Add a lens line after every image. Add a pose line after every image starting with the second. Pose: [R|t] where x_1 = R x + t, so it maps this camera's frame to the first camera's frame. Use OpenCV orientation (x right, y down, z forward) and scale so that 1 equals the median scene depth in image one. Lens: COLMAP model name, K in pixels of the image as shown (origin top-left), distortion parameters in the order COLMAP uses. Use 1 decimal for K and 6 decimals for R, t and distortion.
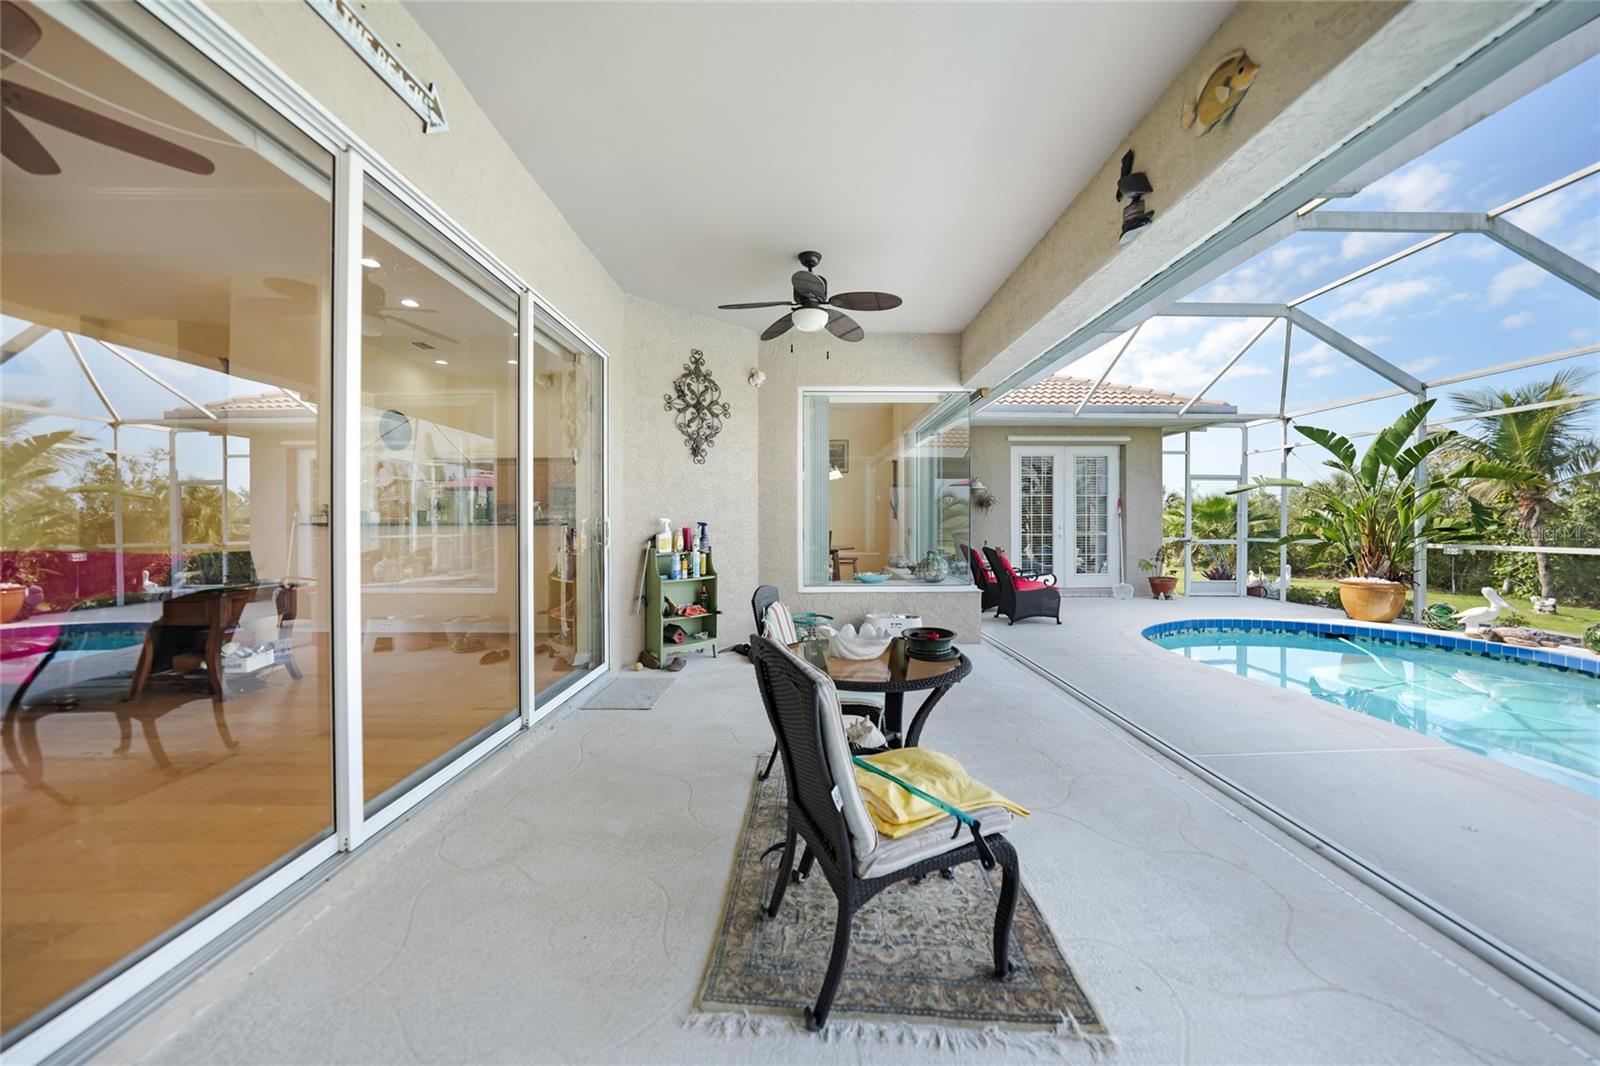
lens RADIAL K [[560.2, 0, 801.2], [0, 560.2, 519.6], [0, 0, 1]] dist [-0.024097, 0.005952]
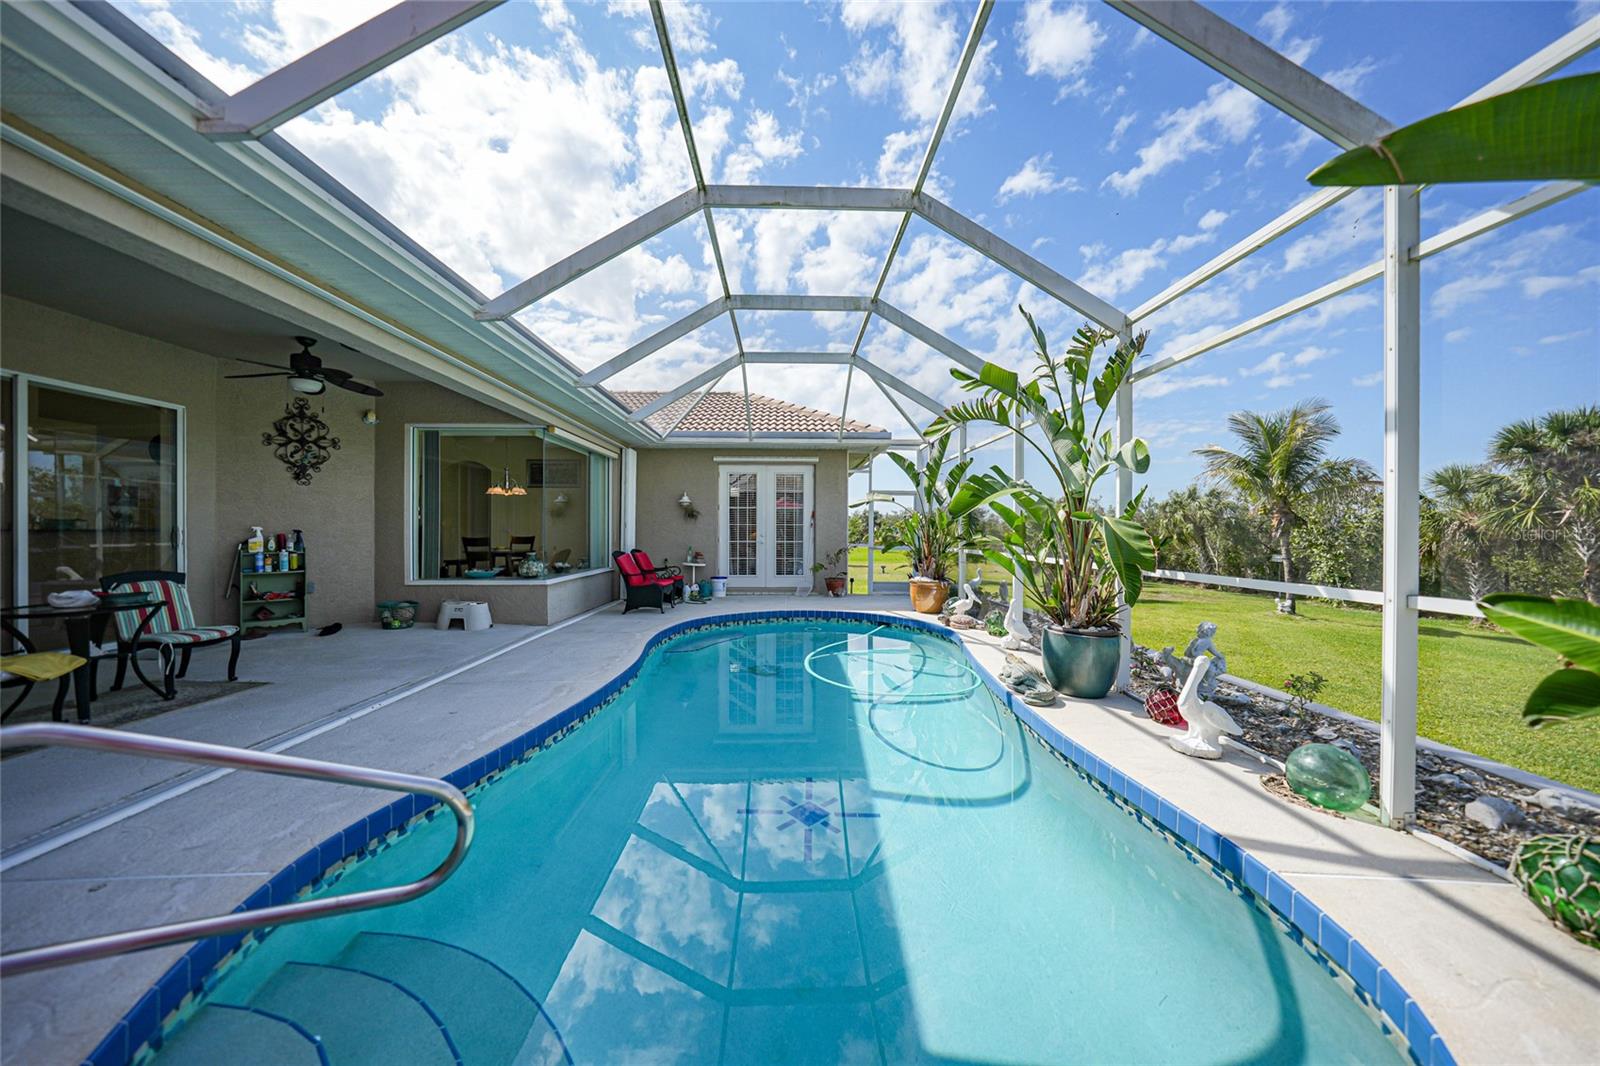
lens RADIAL K [[560.2, 0, 799.2], [0, 560.2, 532.1], [0, 0, 1]] dist [-0.024097, 0.005952]
pose [[0.999823, 0.004285, 0.018331, 0.741718], [-0.004470, 0.999939, 0.010055, -0.006181], [-0.018286, -0.010135, 0.999781, -0.243042]]
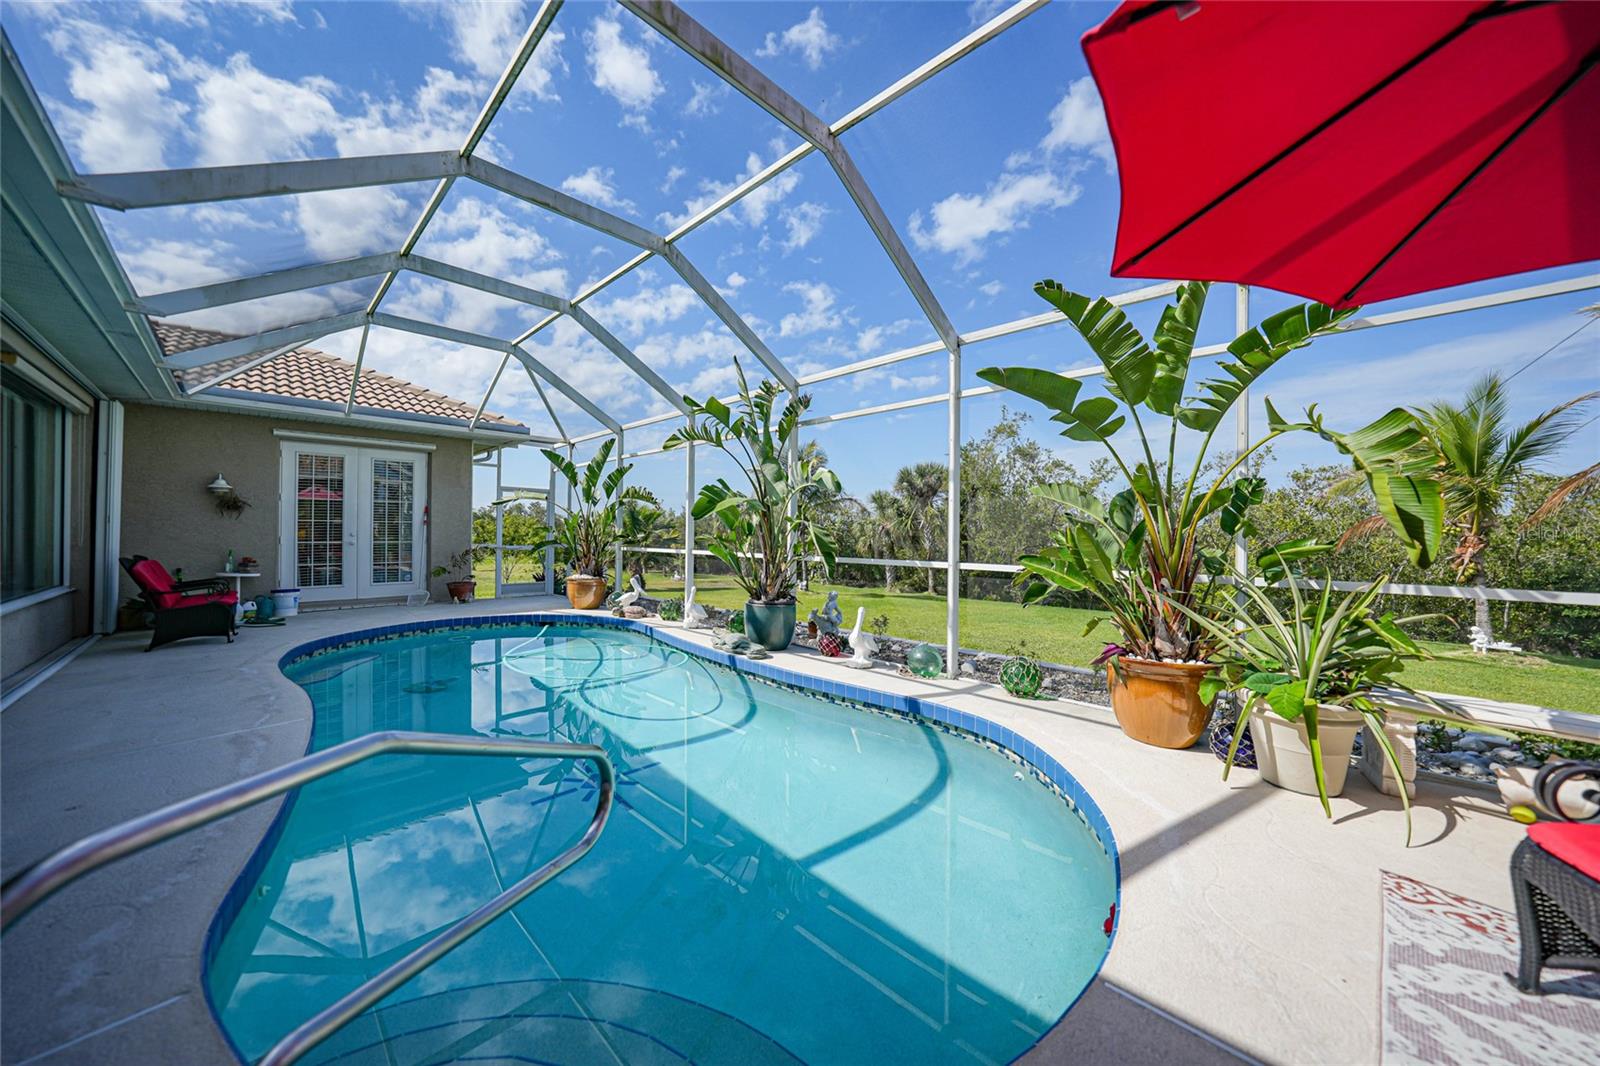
lens RADIAL K [[560.2, 0, 802.4], [0, 560.2, 529.4], [0, 0, 1]] dist [-0.024097, 0.005952]
pose [[0.702524, 0.008993, 0.711603, 0.478825], [-0.012131, 0.999926, -0.000660, -0.003871], [-0.711556, -0.008169, 0.702582, -0.267318]]
